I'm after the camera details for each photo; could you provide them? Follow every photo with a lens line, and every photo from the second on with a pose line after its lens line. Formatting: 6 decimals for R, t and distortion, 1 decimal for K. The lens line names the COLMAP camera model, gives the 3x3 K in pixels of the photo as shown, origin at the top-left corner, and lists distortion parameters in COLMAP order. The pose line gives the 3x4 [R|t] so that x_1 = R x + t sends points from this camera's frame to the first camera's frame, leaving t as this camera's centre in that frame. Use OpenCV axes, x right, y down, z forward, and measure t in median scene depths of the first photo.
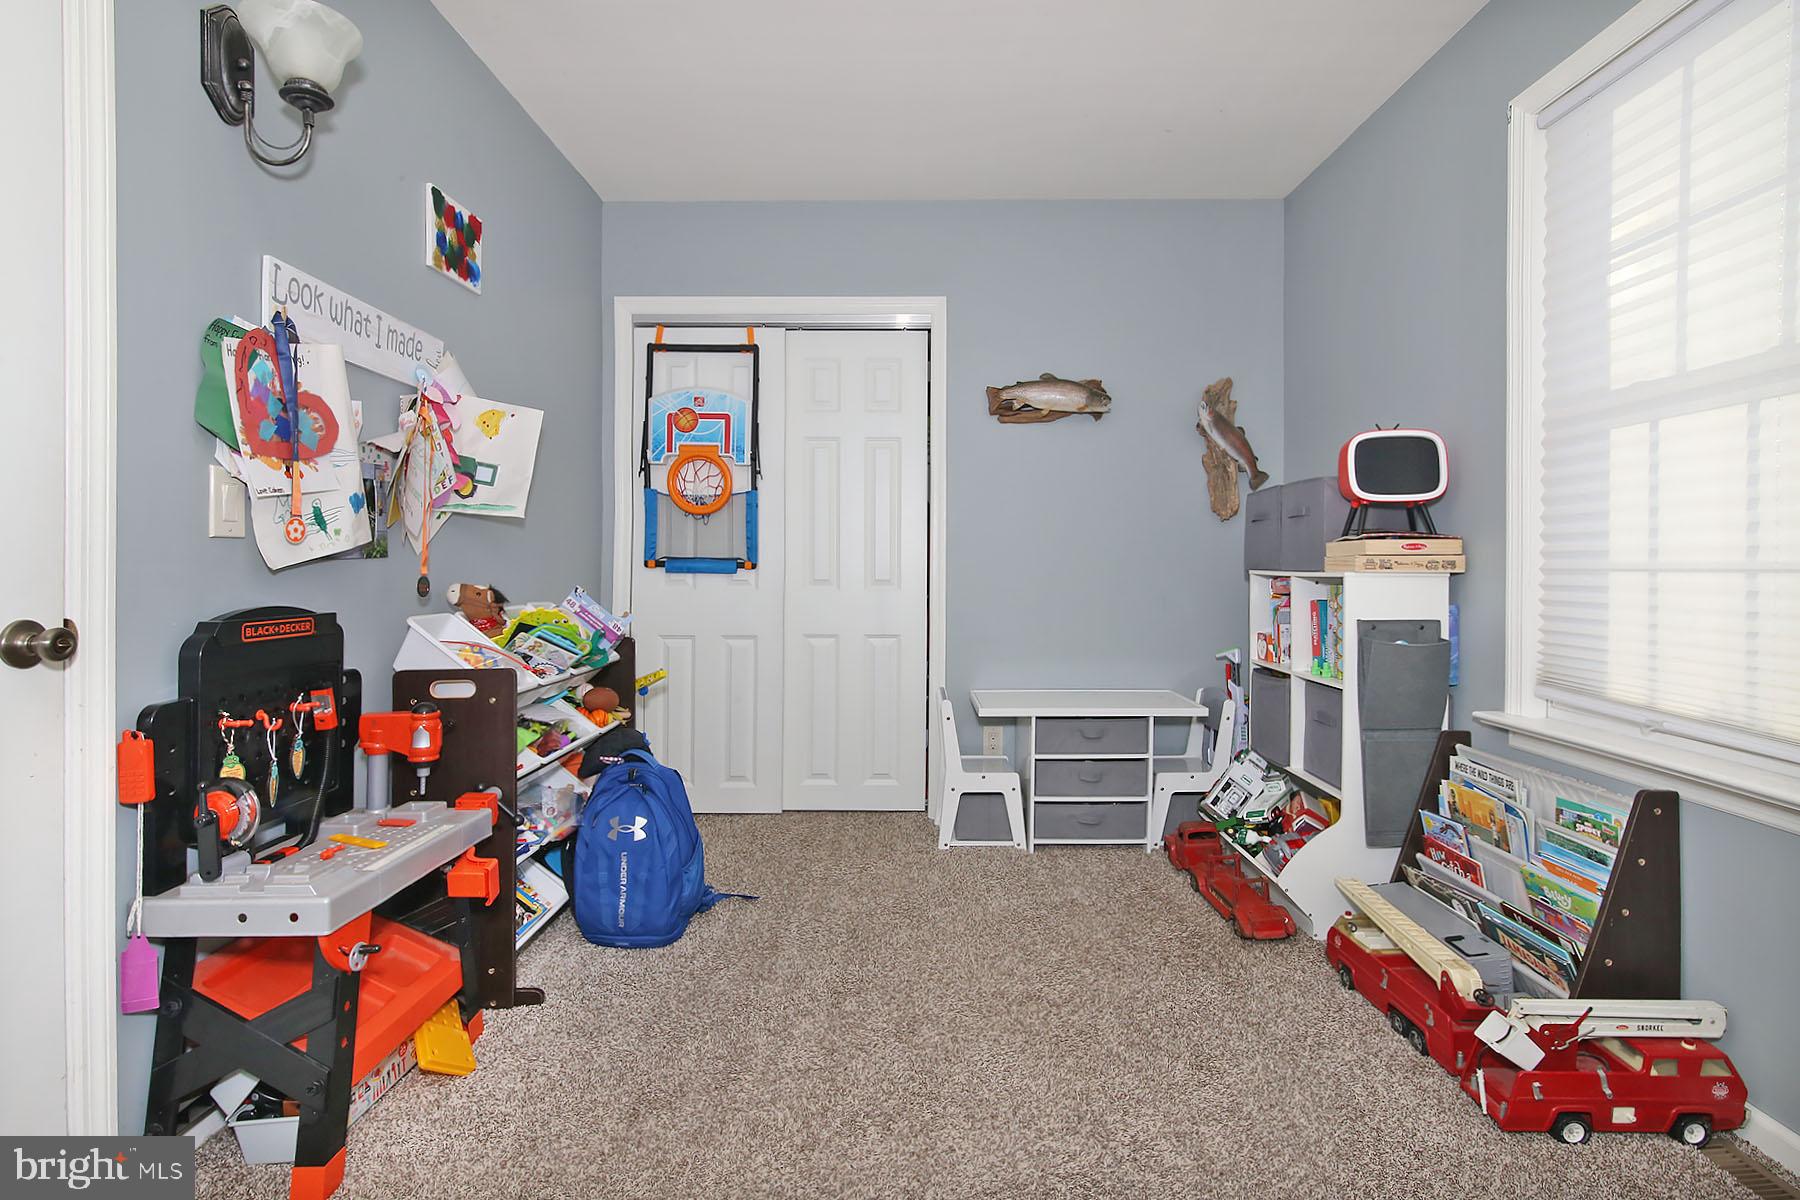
lens RADIAL K [[871.6, 0, 900.0], [0, 871.6, 600.0], [0, 0, 1]] dist [-0.023693, 0.001171]
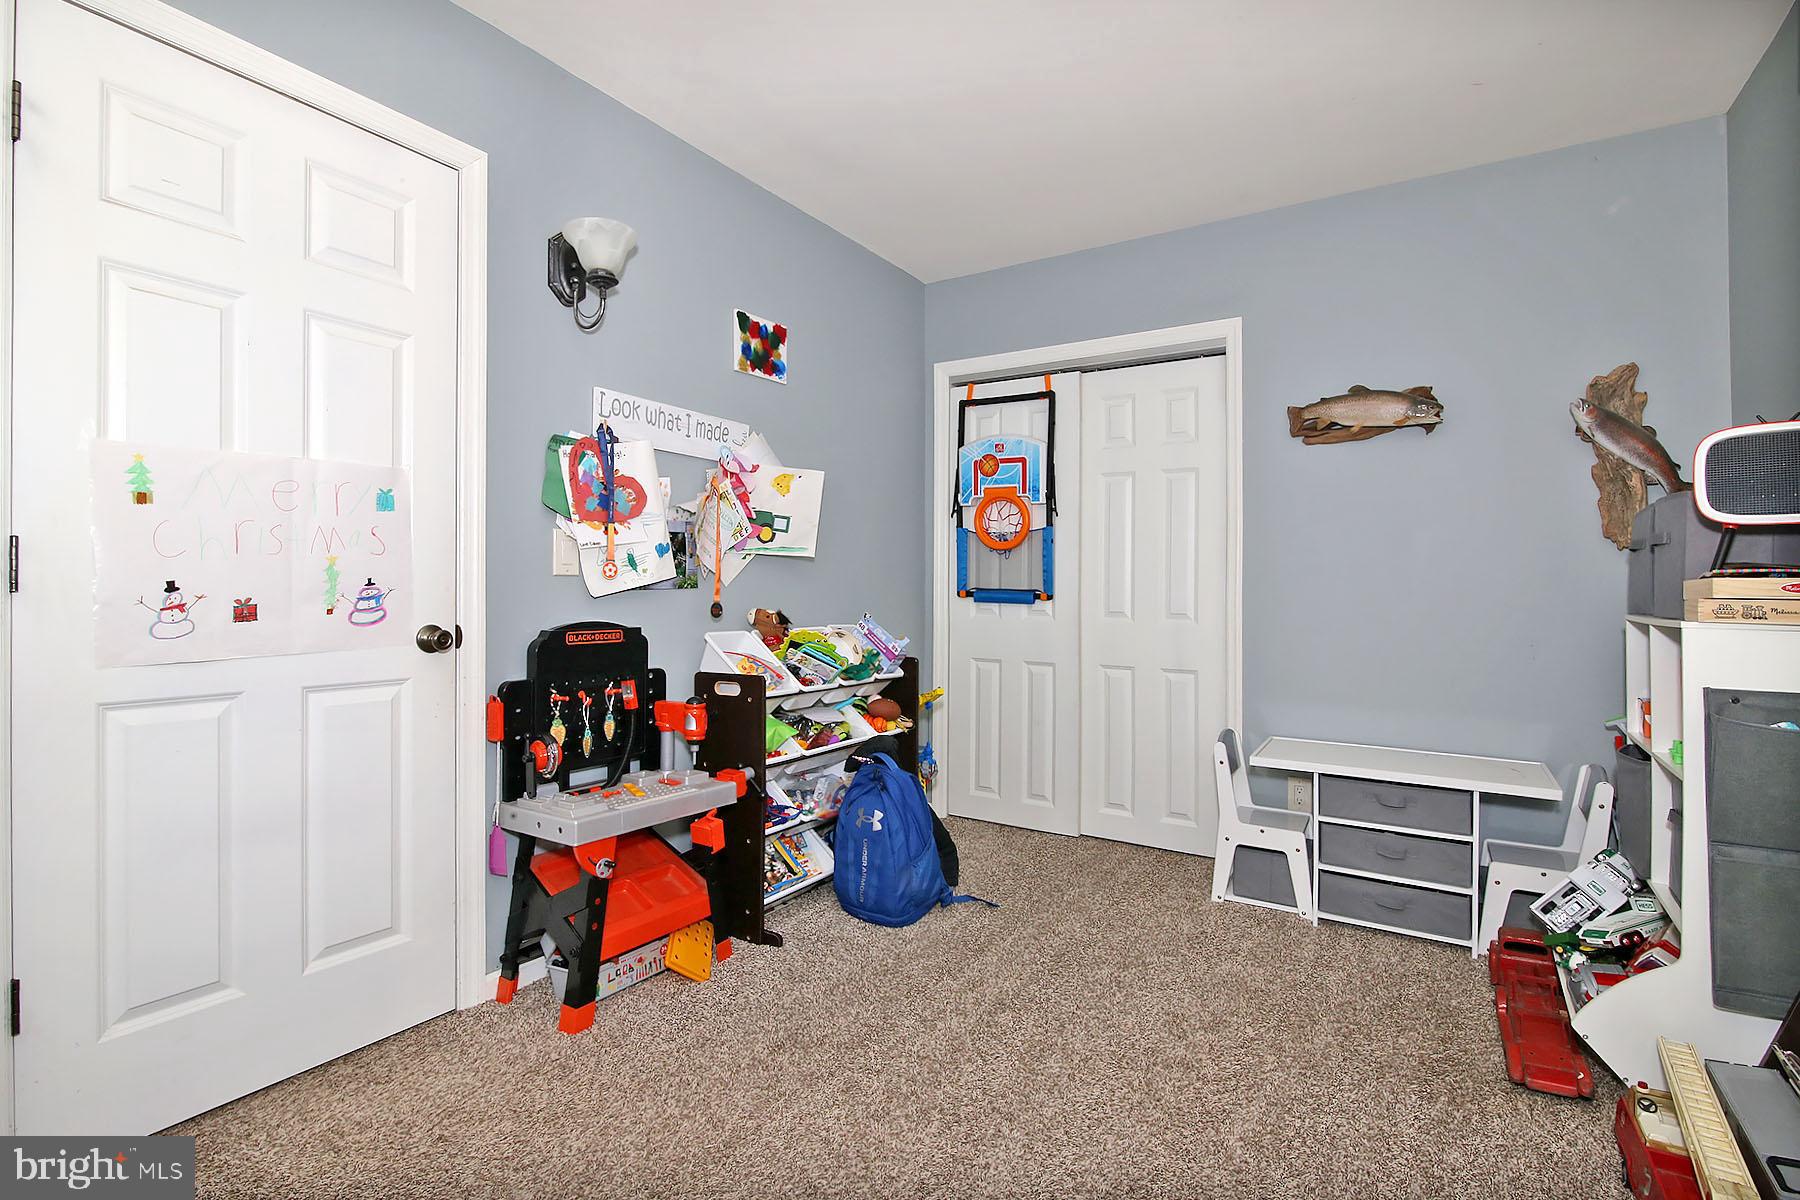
lens RADIAL K [[828.9, 0, 849.8], [0, 828.9, 598.4], [0, 0, 1]] dist [-0.001317, -0.017044]
pose [[0.835341, 0.017698, -0.549447, 0.285777], [-0.035108, 0.999159, -0.021194, -0.012167], [0.548610, 0.036994, 0.835260, 0.033603]]
